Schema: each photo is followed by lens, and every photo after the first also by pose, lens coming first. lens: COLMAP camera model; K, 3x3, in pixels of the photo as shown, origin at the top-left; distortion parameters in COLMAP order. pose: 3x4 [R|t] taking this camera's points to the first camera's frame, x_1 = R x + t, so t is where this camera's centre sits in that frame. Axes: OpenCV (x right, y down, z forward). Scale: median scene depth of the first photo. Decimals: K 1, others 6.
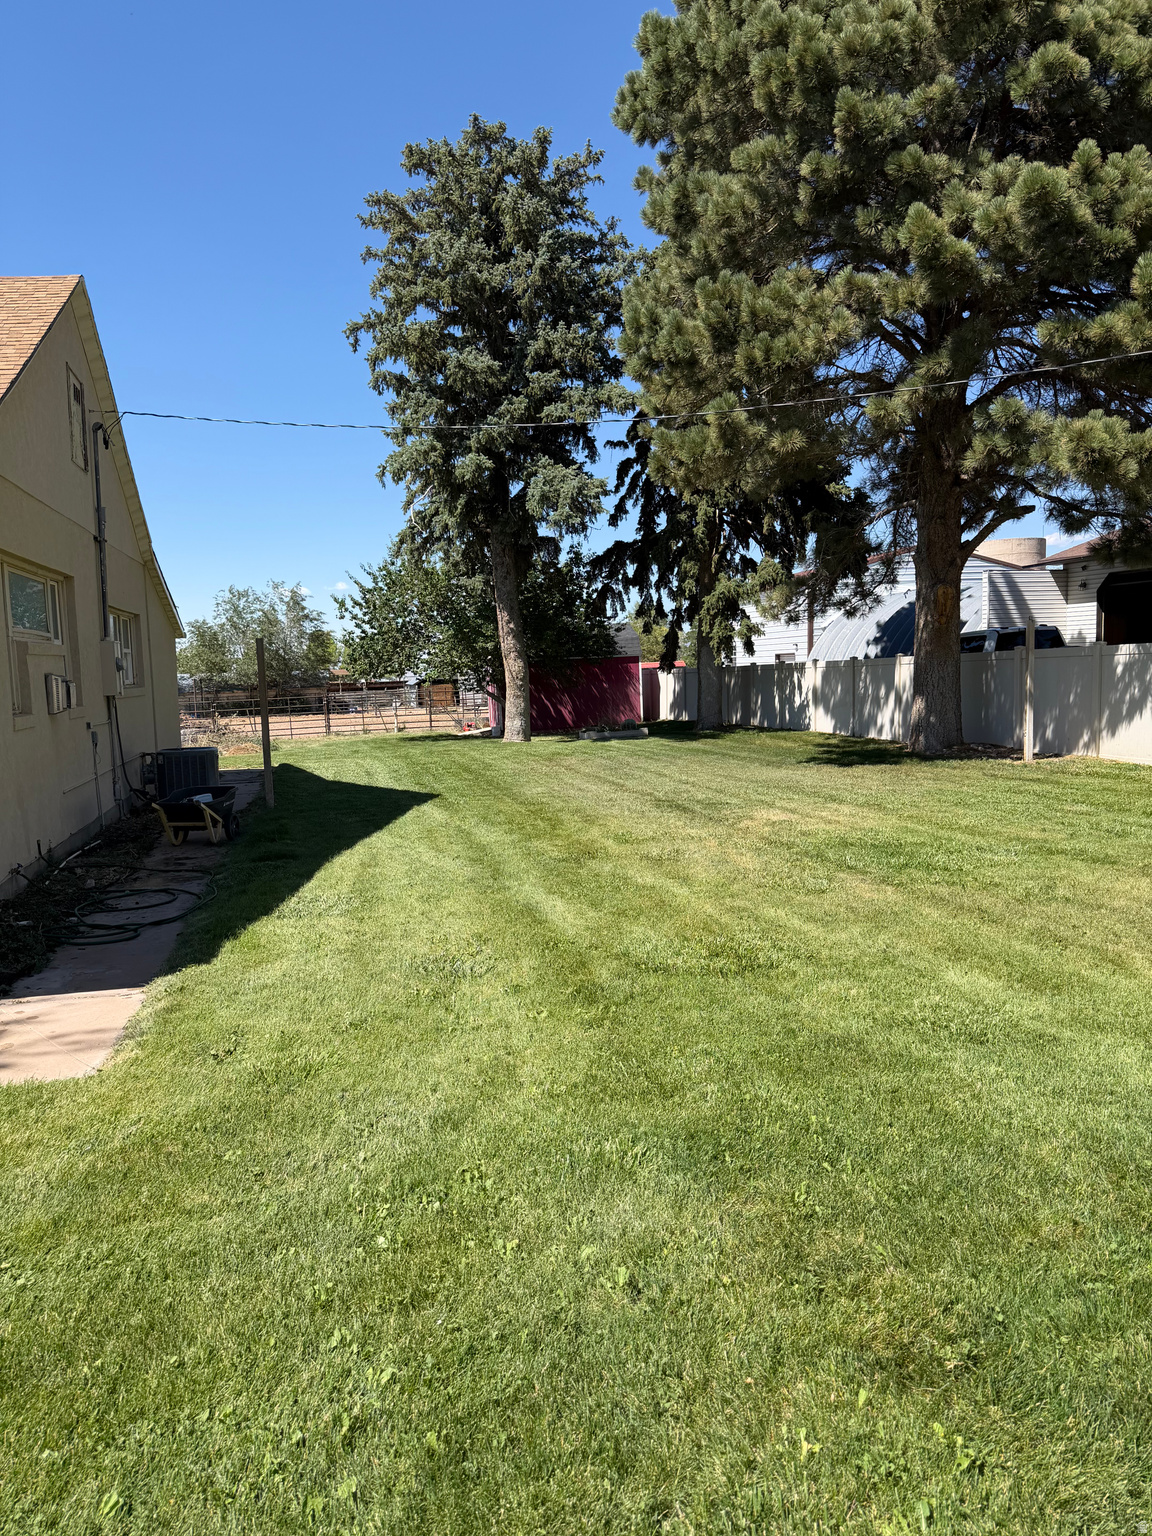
lens RADIAL K [[1085.3, 0, 568.5], [0, 1085.3, 764.2], [0, 0, 1]] dist [0.043704, -0.017732]
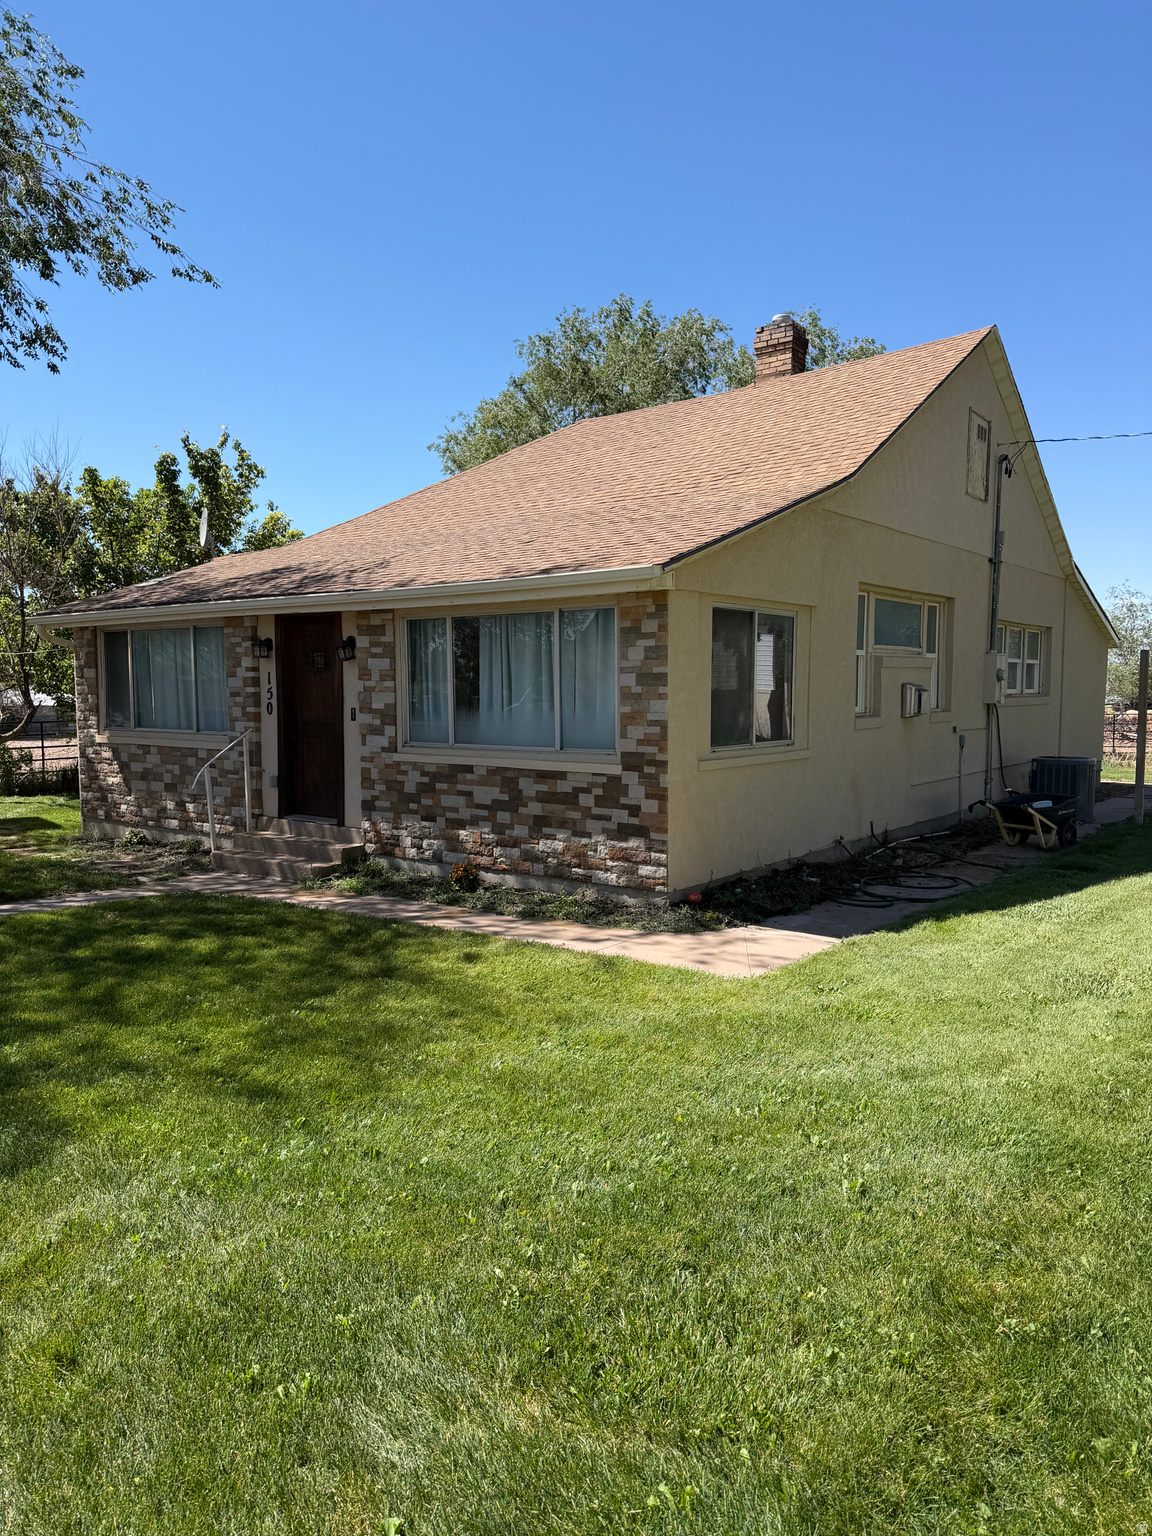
lens RADIAL K [[1085.3, 0, 572.4], [0, 1085.3, 773.3], [0, 0, 1]] dist [0.043704, -0.017732]
pose [[0.630600, 0.088932, -0.770996, 0.144076], [-0.085861, 0.995309, 0.044580, -0.005113], [0.771344, 0.038086, 0.635277, -0.011991]]
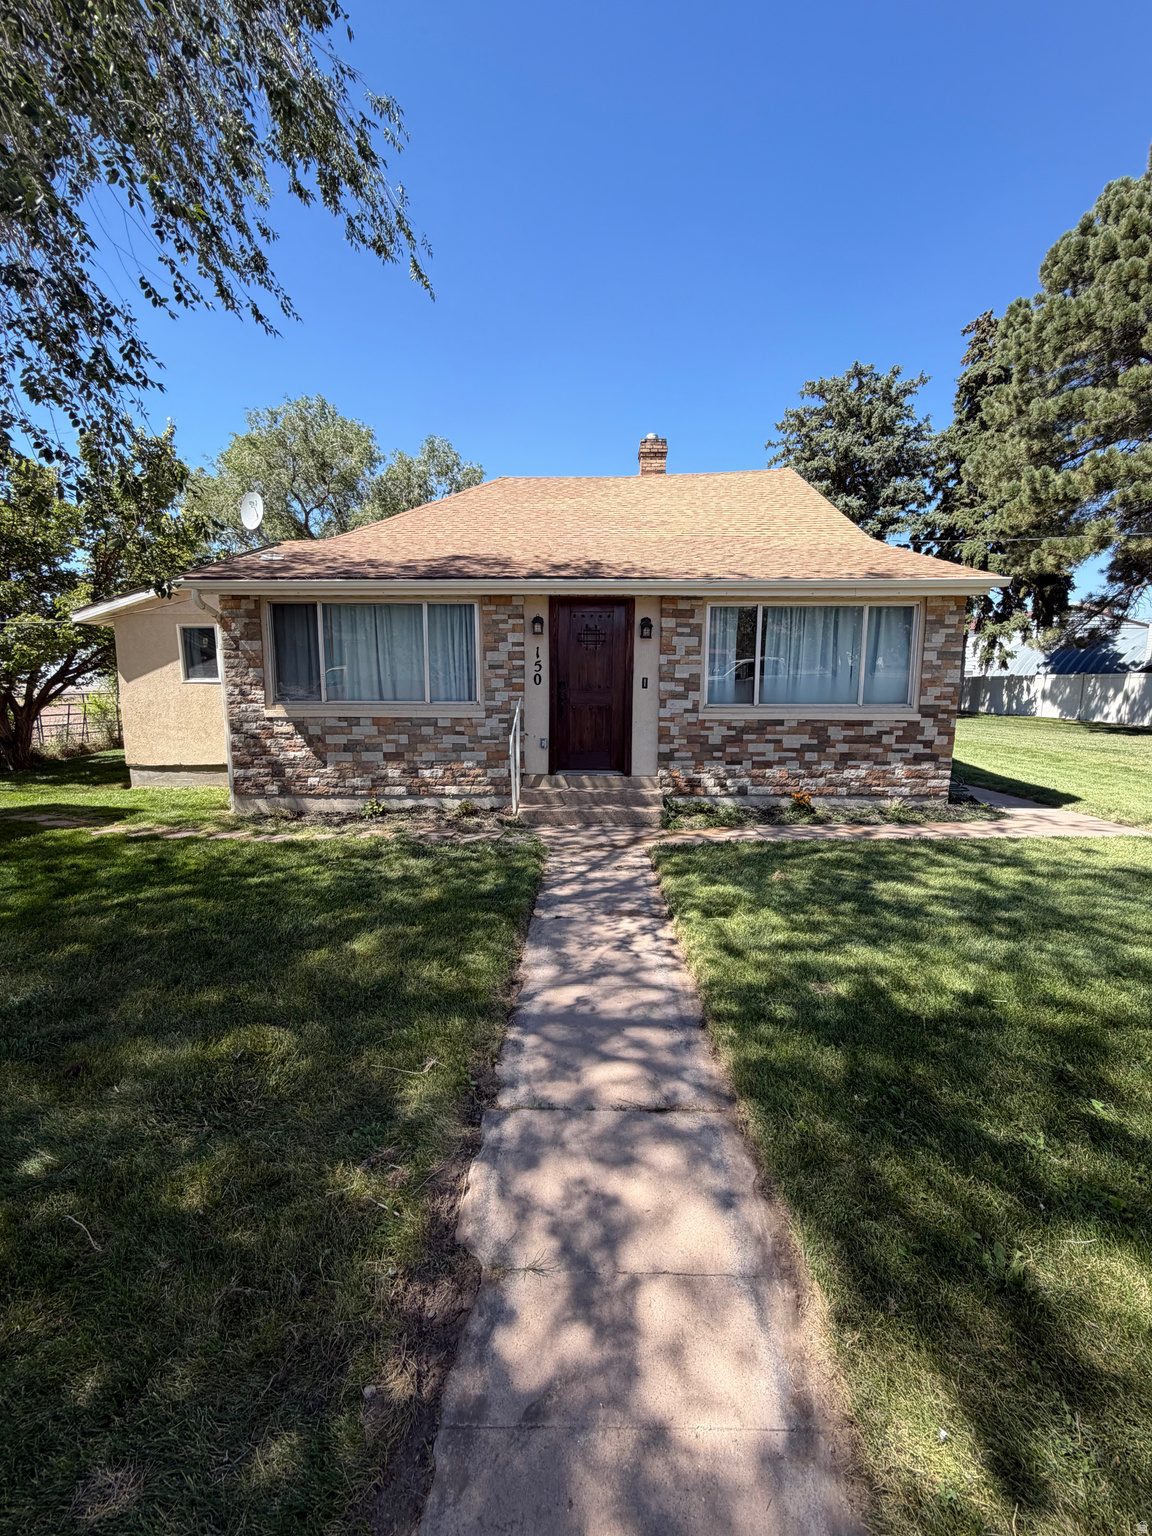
lens RADIAL K [[611.6, 0, 578.0], [0, 611.6, 766.4], [0, 0, 1]] dist [-0.004891, 0.001250]
pose [[0.968453, 0.065347, -0.240475, -0.274600], [-0.050832, 0.996518, 0.066084, 0.025729], [0.243956, -0.051775, 0.968403, -0.120069]]
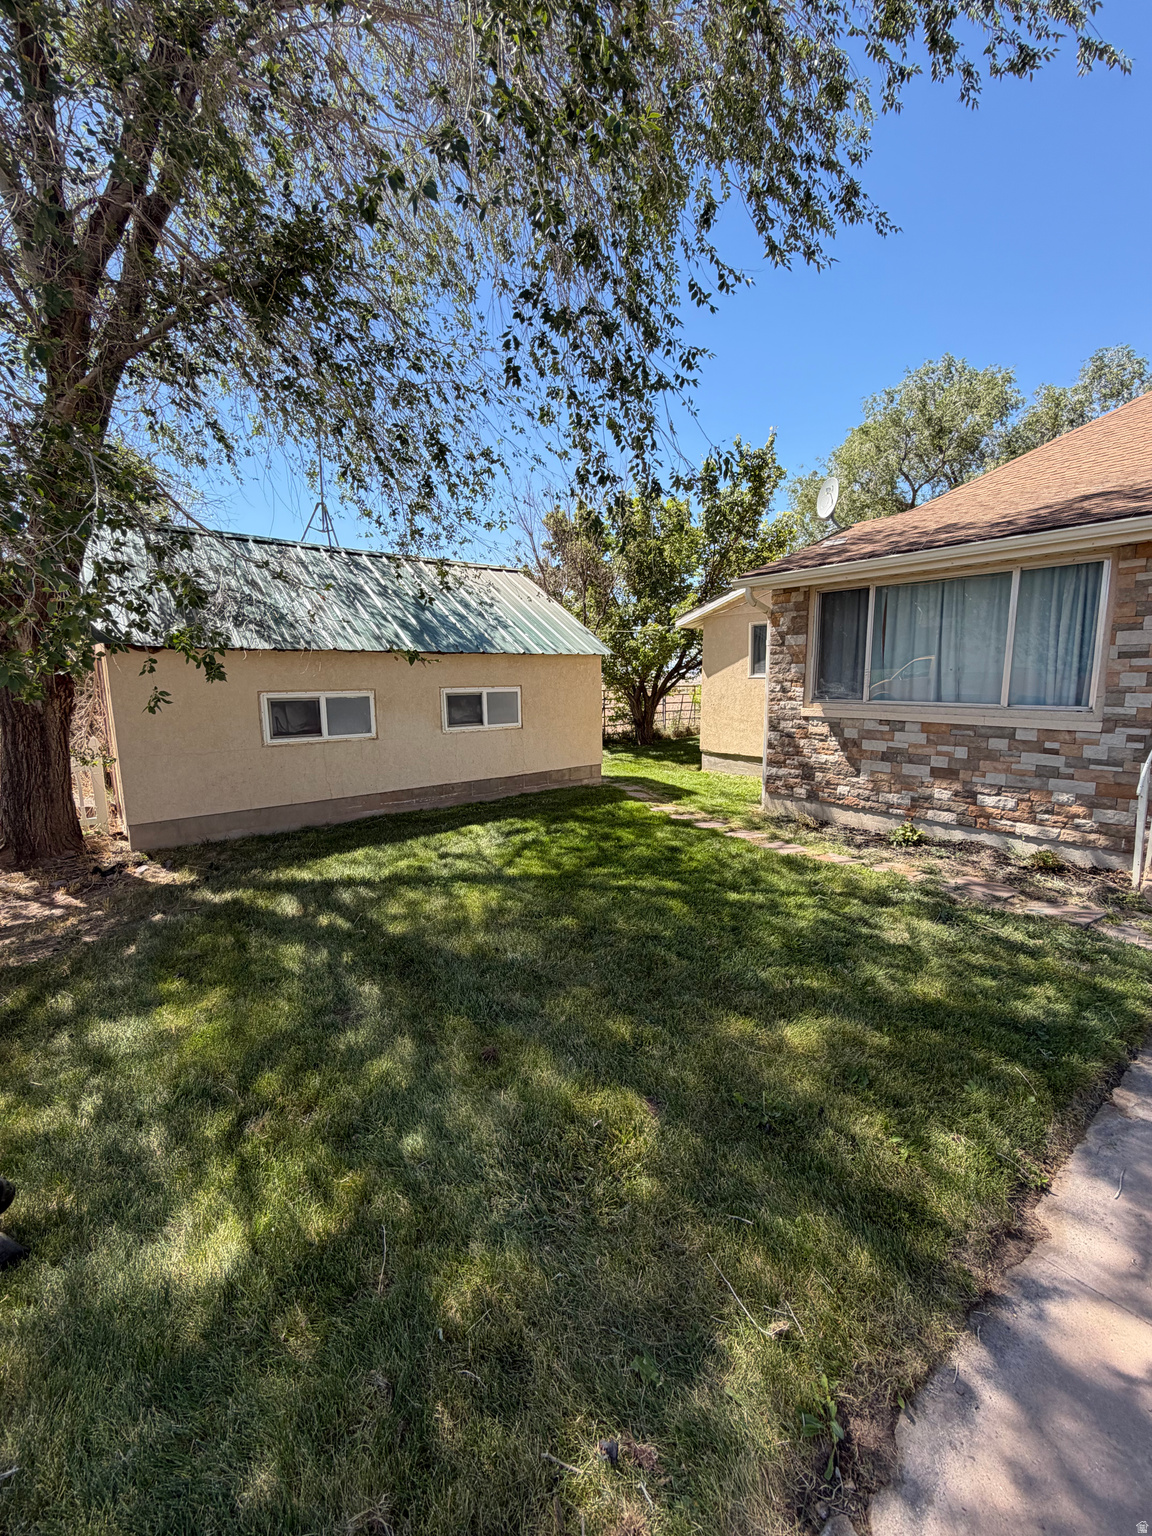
lens RADIAL K [[611.6, 0, 578.2], [0, 611.6, 763.8], [0, 0, 1]] dist [-0.004891, 0.001250]
pose [[0.405731, 0.158578, -0.900131, -0.282367], [-0.077386, 0.987258, 0.139046, 0.018797], [0.910711, 0.013242, 0.412833, -0.067820]]
